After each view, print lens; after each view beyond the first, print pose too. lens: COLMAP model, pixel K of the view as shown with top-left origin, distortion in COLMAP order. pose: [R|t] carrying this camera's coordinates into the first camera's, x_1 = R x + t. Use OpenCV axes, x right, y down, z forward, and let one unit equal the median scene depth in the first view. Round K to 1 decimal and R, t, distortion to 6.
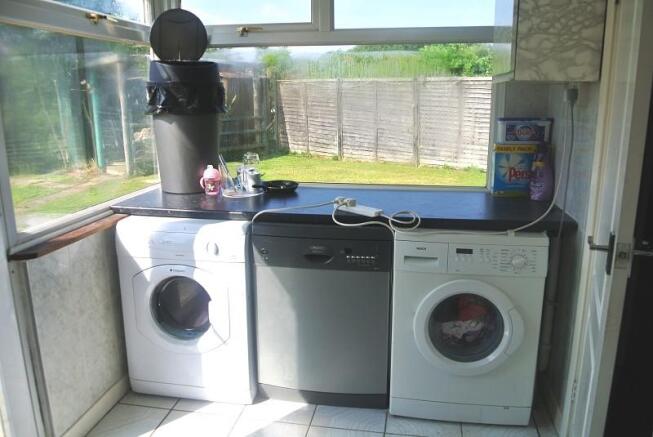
lens RADIAL K [[516.2, 0, 326.5], [0, 516.2, 218.5], [0, 0, 1]] dist [-0.073020, 0.004509]
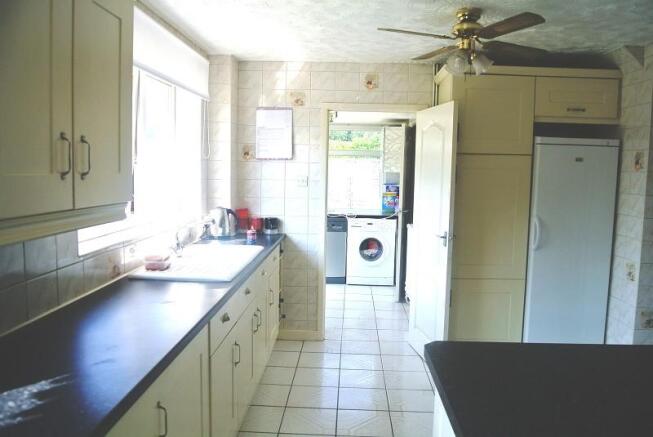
lens RADIAL K [[516.2, 0, 326.5], [0, 516.2, 218.5], [0, 0, 1]] dist [-0.073020, 0.004509]
pose [[0.994309, 0.013073, 0.105733, -0.325476], [0.001645, 0.990440, -0.137933, 0.450786], [-0.106525, 0.137322, 0.984782, -2.049107]]
